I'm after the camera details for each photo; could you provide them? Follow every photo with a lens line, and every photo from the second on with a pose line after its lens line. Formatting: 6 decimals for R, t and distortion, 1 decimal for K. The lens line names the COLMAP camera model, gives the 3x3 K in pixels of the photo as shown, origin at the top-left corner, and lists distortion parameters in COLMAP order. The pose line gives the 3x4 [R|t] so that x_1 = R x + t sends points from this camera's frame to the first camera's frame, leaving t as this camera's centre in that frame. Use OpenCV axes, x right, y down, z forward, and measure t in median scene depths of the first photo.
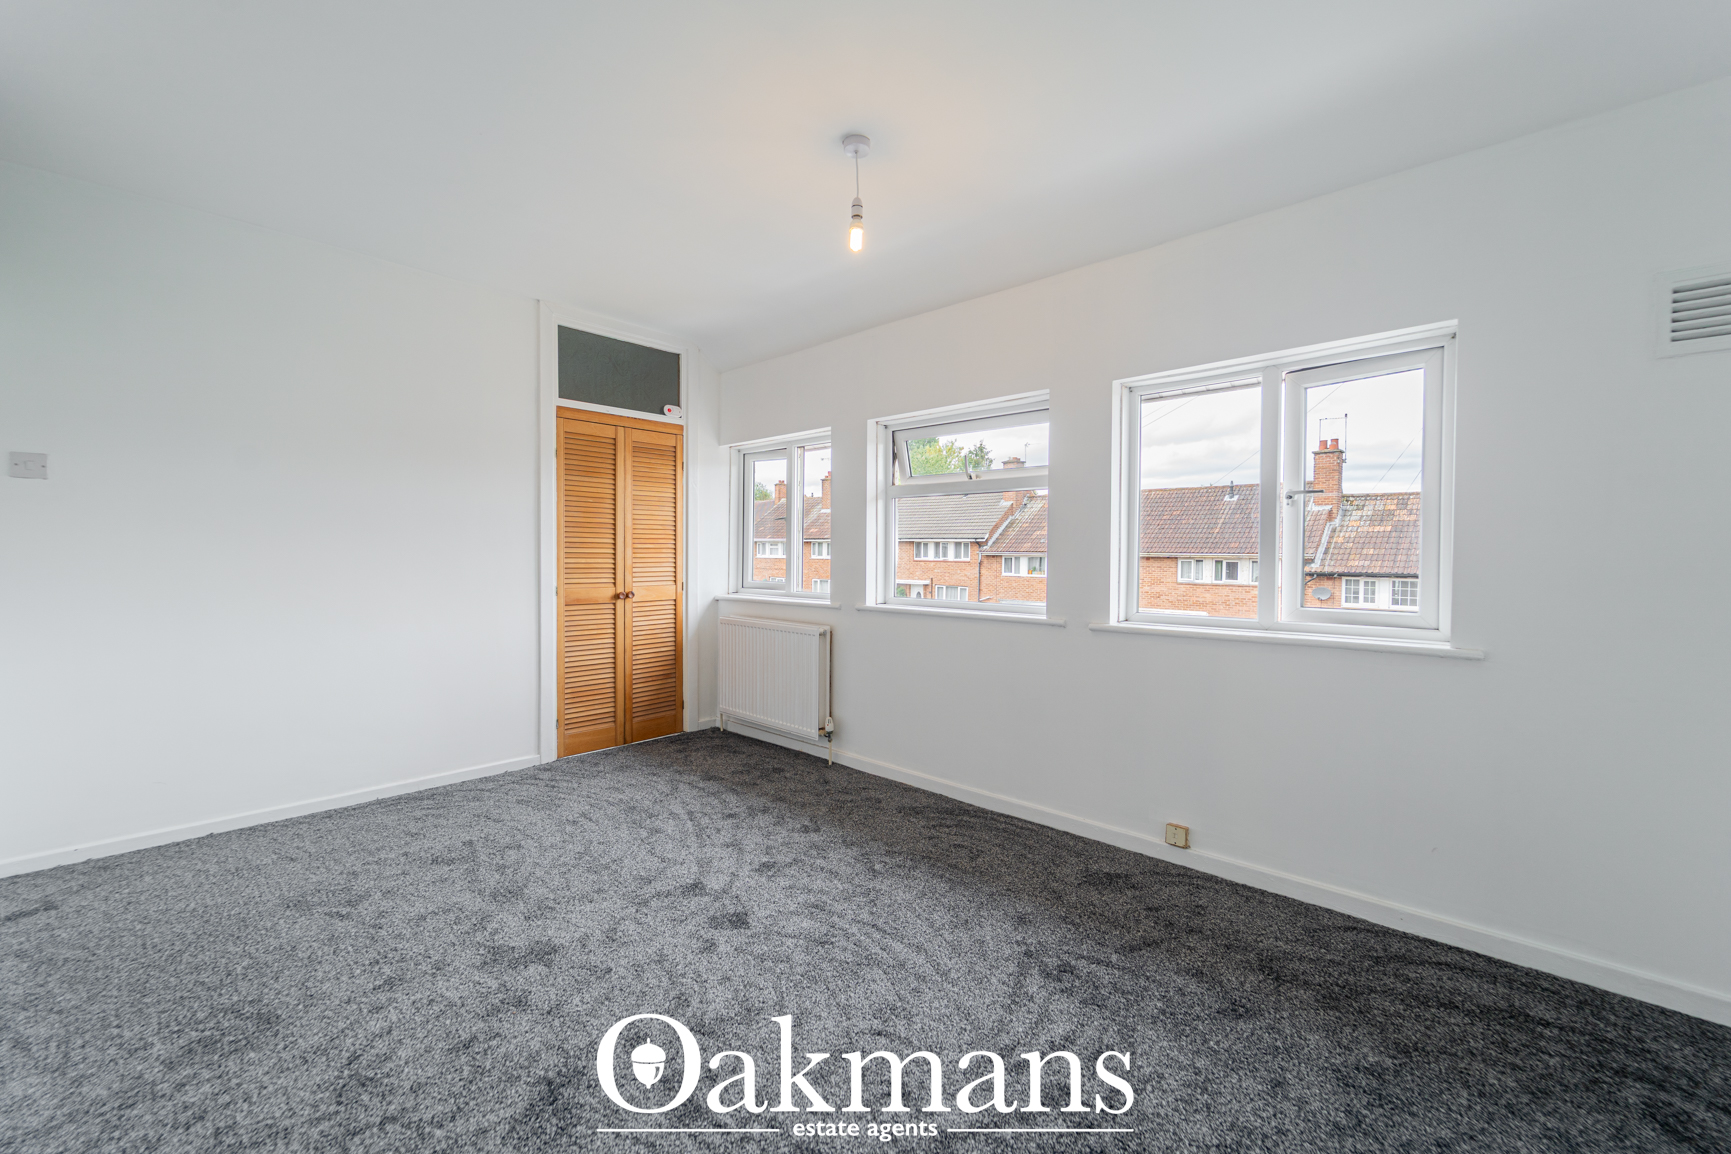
lens RADIAL K [[695.2, 0, 862.9], [0, 695.2, 563.4], [0, 0, 1]] dist [0.002324, 0.000148]
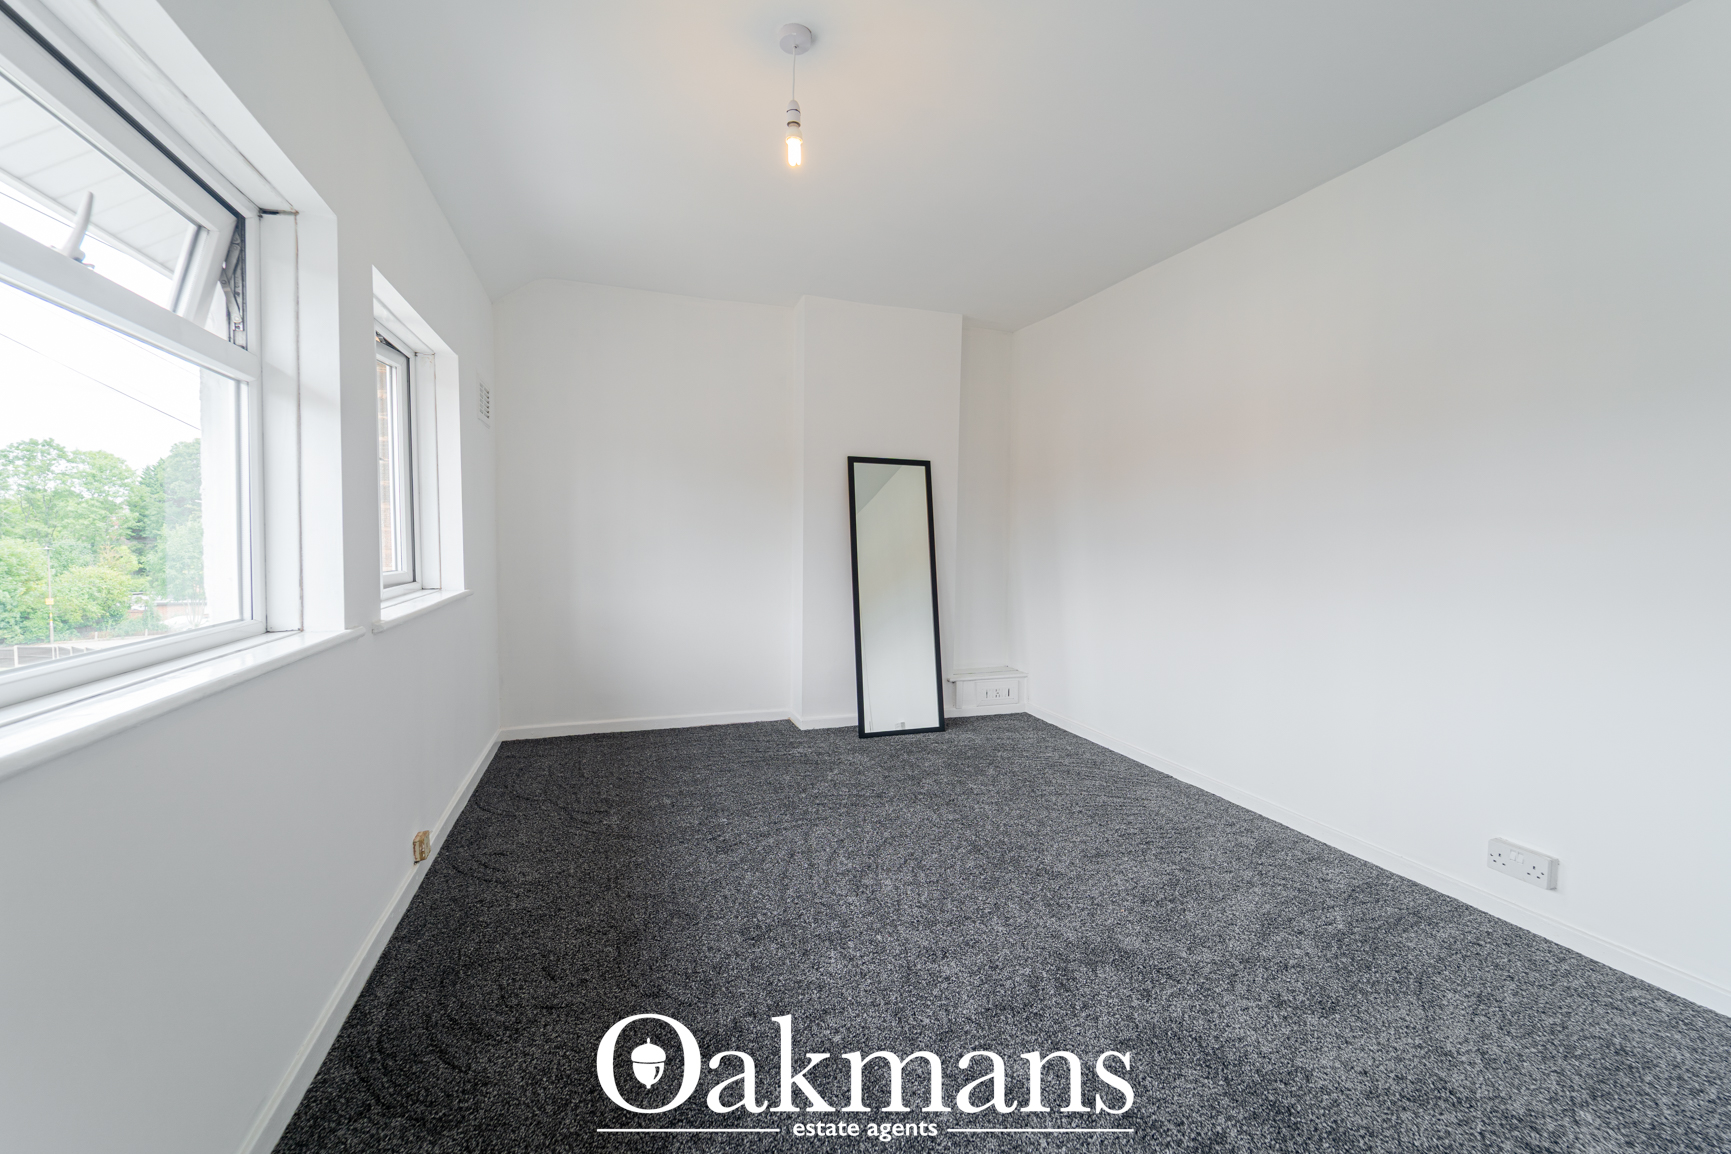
lens RADIAL K [[695.2, 0, 862.9], [0, 695.2, 563.4], [0, 0, 1]] dist [0.002324, 0.000148]
pose [[-0.890660, -0.030413, 0.453651, -0.278974], [-0.010098, 0.998837, 0.047138, -0.004562], [-0.454558, 0.037403, -0.889932, 1.005331]]
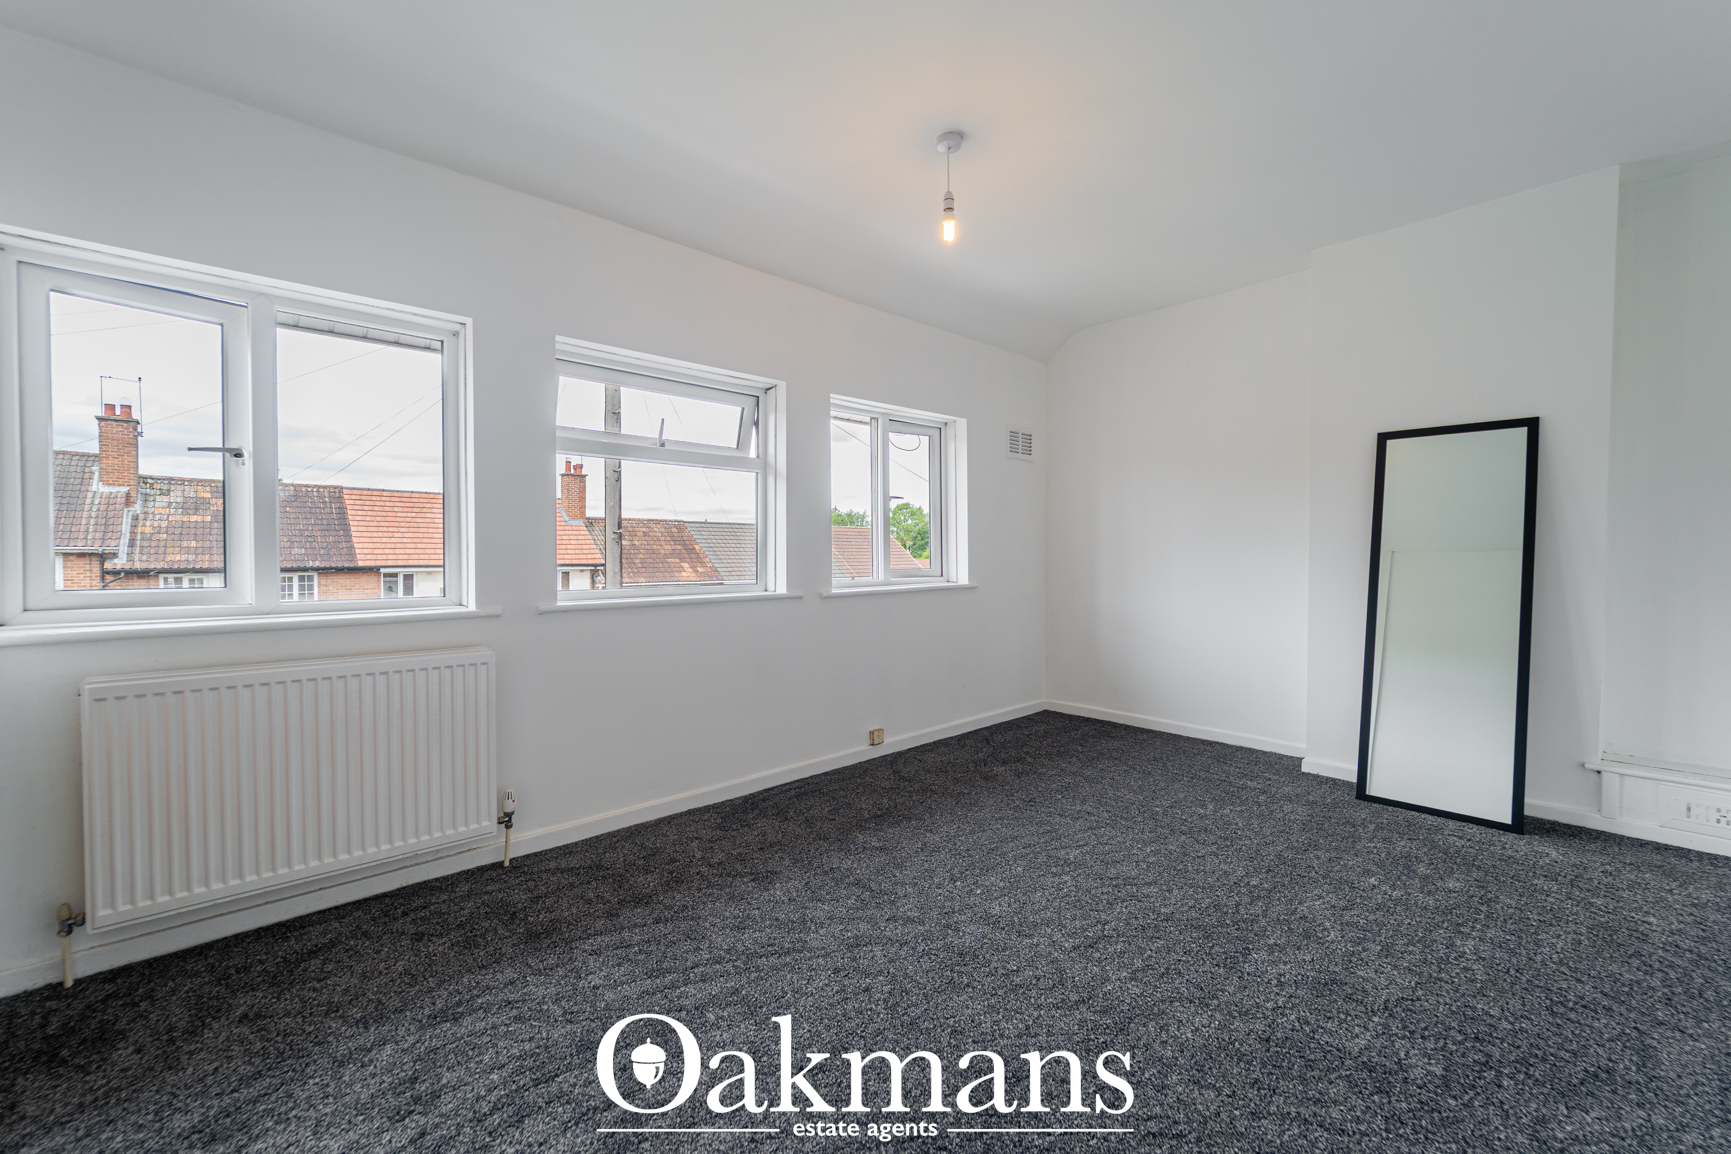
lens RADIAL K [[711.4, 0, 862.7], [0, 711.4, 564.3], [0, 0, 1]] dist [-0.001982, -0.000445]
pose [[0.064633, -0.022586, 0.997653, -0.642966], [0.014828, 0.999655, 0.021671, 0.008859], [-0.997799, 0.013393, 0.064945, 0.620147]]
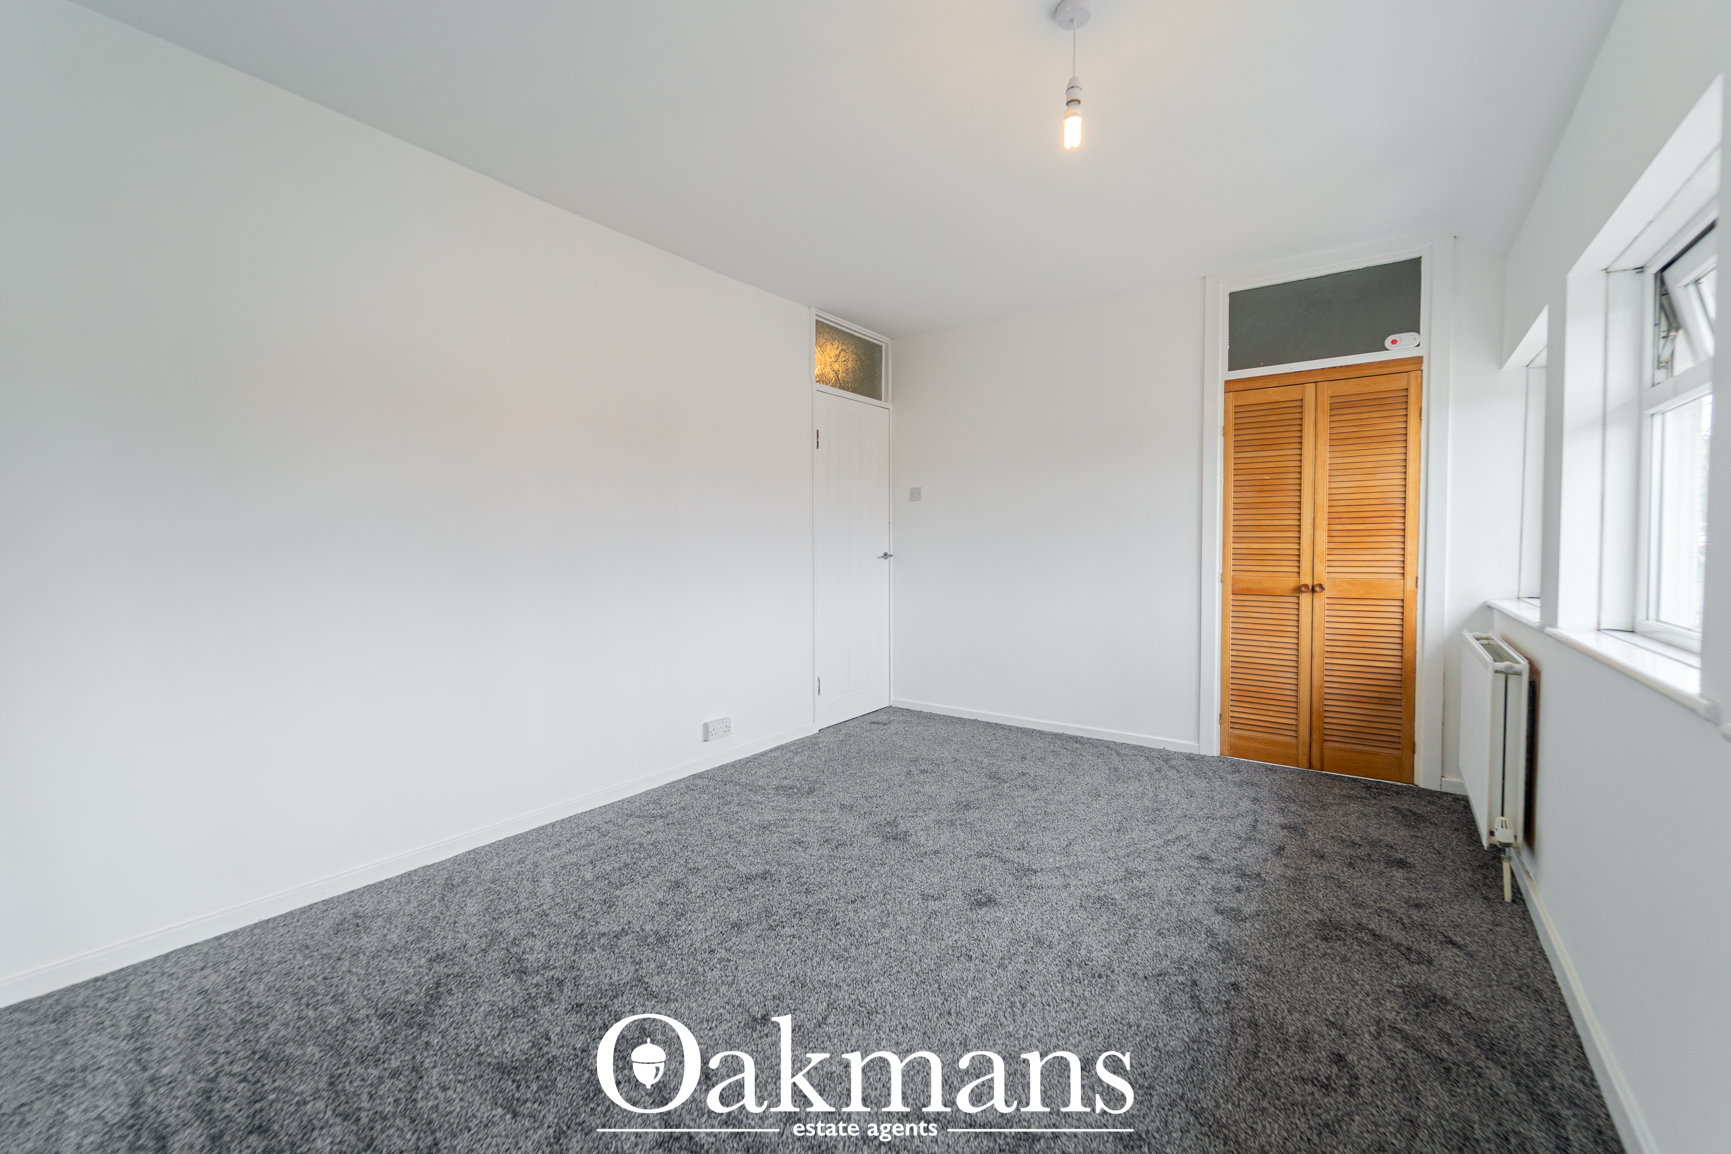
lens RADIAL K [[711.4, 0, 862.7], [0, 711.4, 564.3], [0, 0, 1]] dist [-0.001982, -0.000445]
pose [[0.136069, 0.025092, -0.990382, 0.443210], [-0.009361, 0.999667, 0.024041, 0.002457], [0.990655, 0.006000, 0.136259, 0.383610]]
